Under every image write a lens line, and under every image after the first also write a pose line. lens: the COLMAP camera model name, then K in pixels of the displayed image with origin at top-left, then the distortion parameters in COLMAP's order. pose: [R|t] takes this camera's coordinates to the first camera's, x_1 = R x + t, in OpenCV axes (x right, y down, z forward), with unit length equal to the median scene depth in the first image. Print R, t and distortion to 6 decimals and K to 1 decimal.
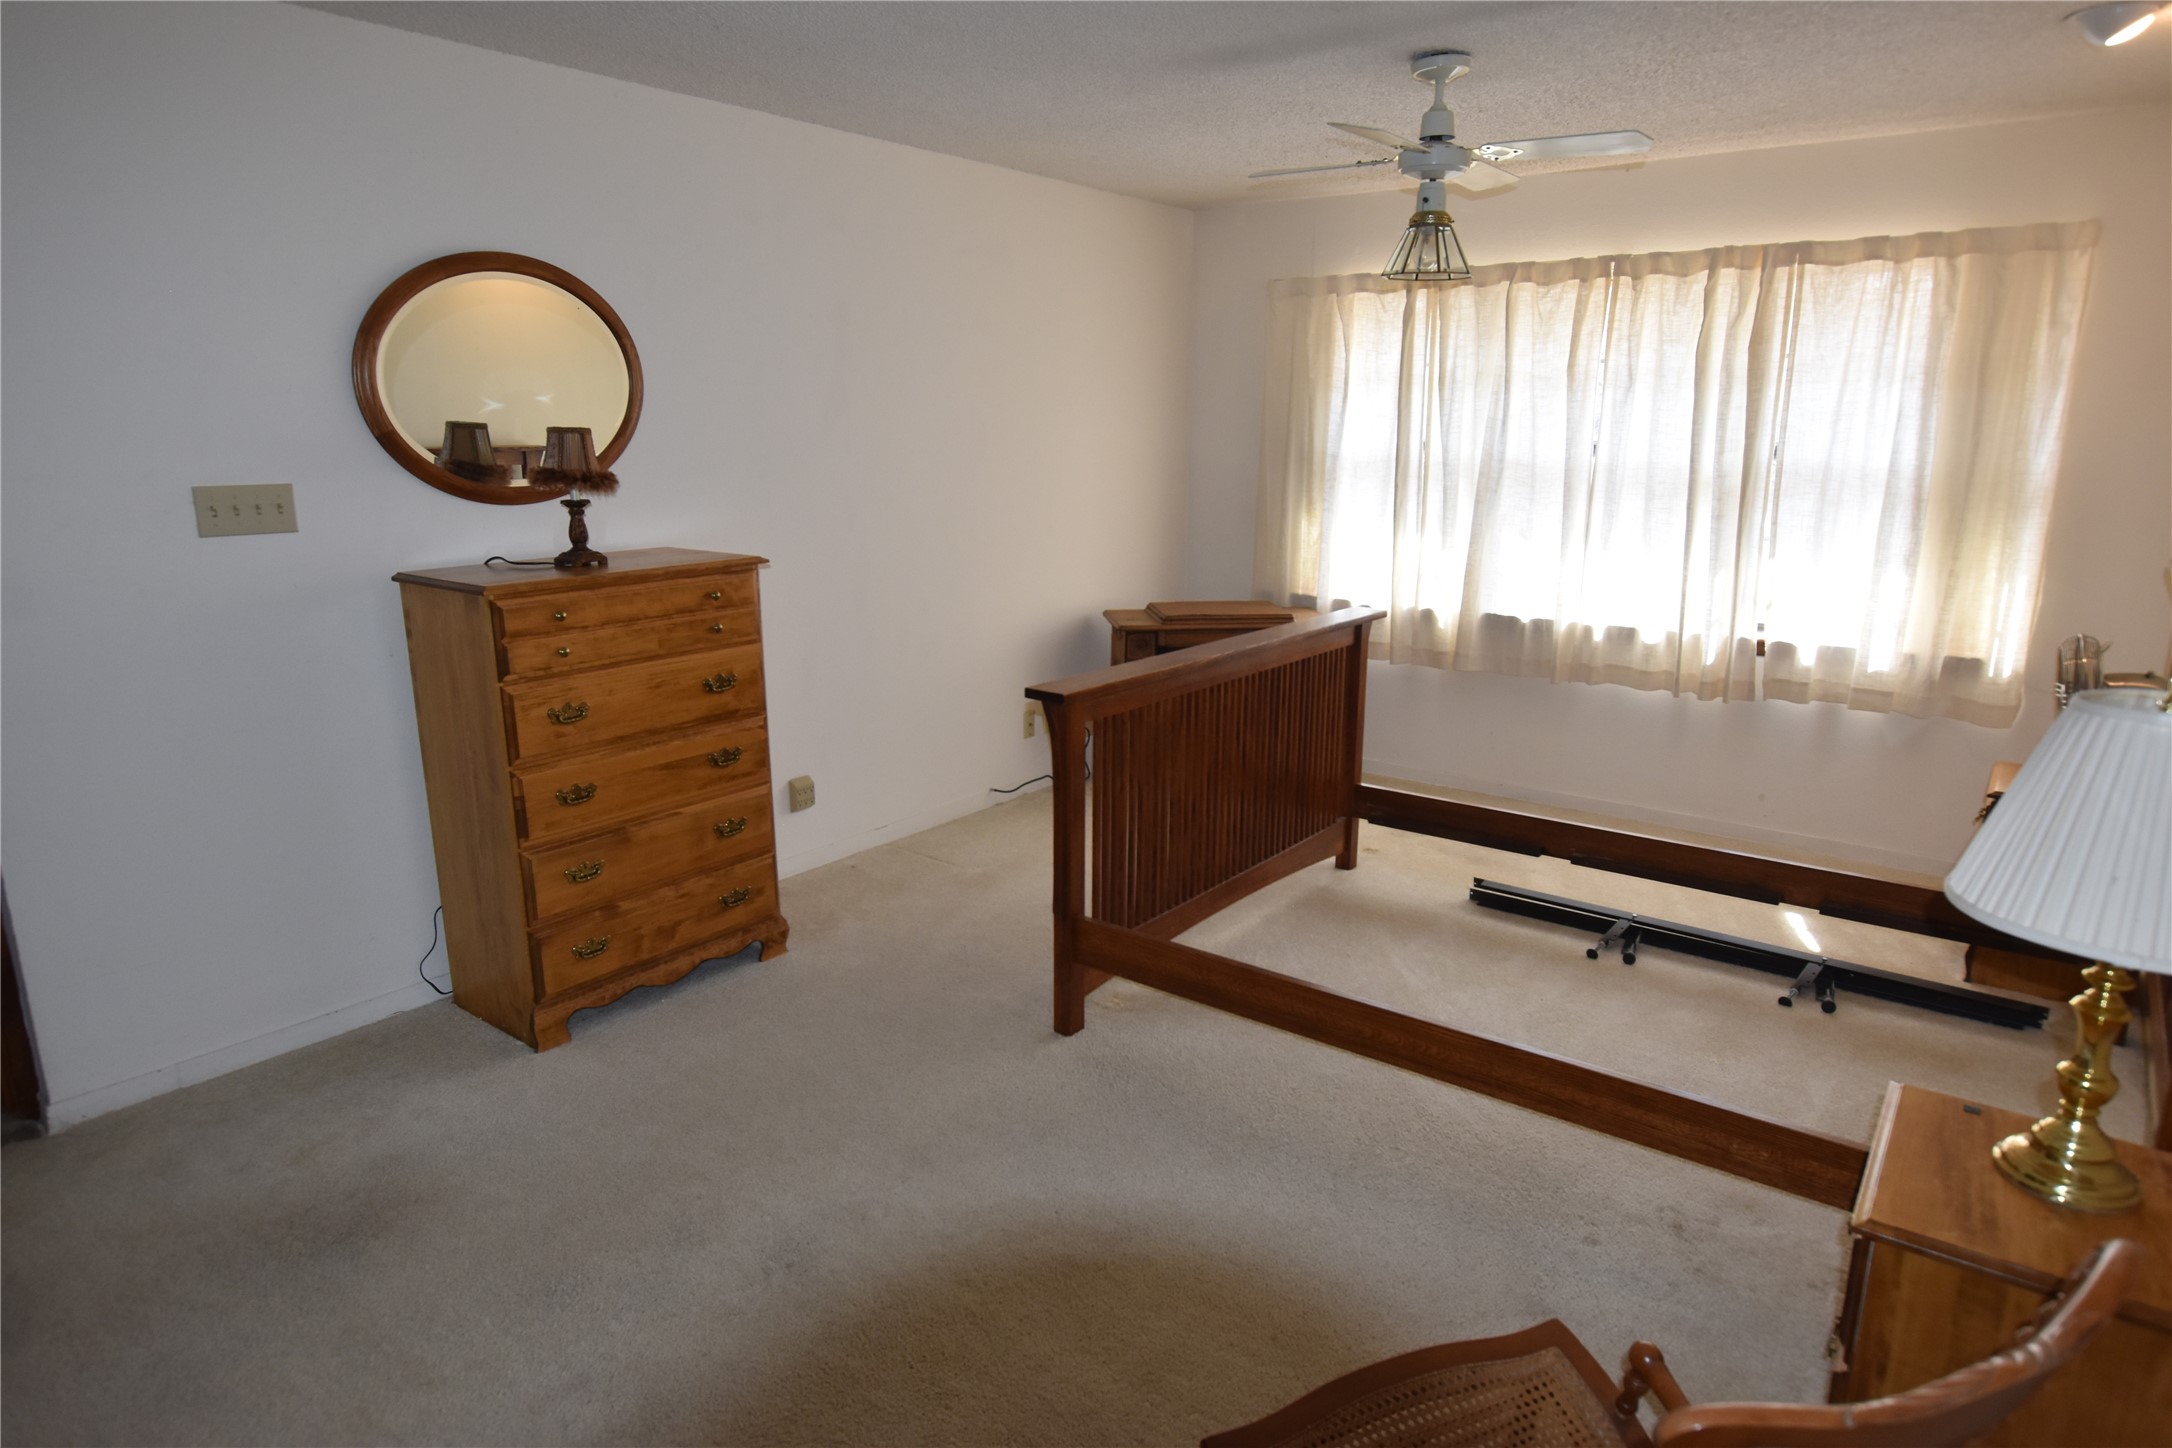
lens RADIAL K [[1290.6, 0, 1086.0], [0, 1290.6, 724.0], [0, 0, 1]] dist [-0.000768, 0.001462]
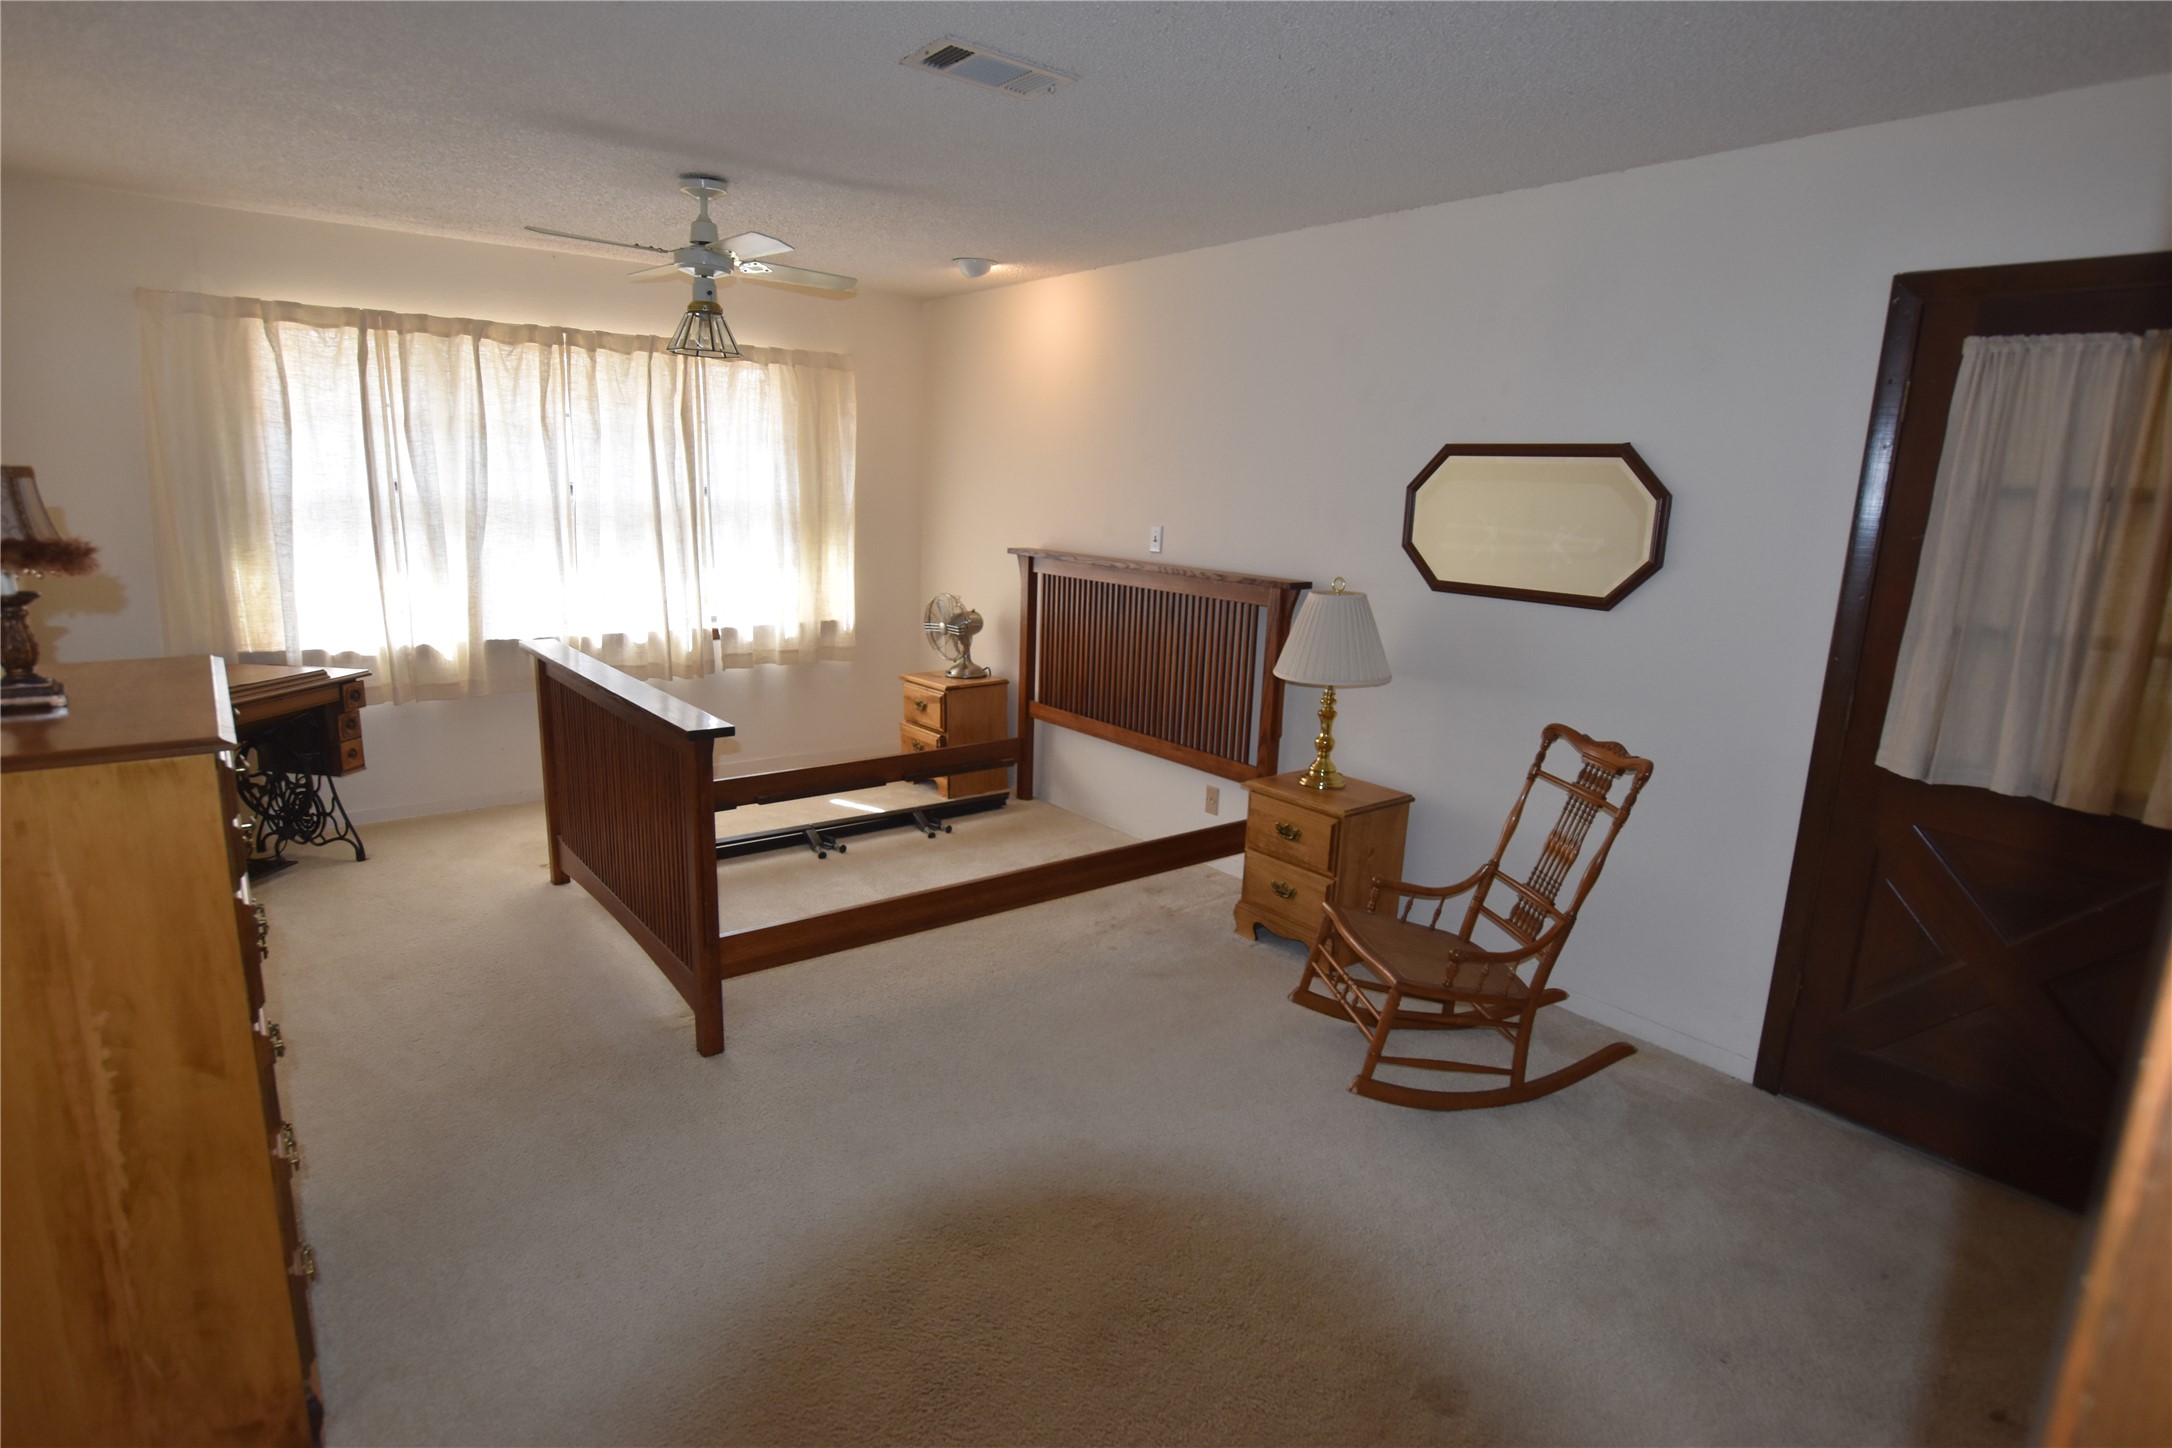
lens RADIAL K [[1137.4, 0, 1107.5], [0, 1137.4, 724.3], [0, 0, 1]] dist [-0.015650, 0.001815]
pose [[0.243874, -0.198937, 0.949184, -0.541584], [0.193313, 0.969065, 0.153436, -0.070720], [-0.950345, 0.146071, 0.274787, 0.288230]]
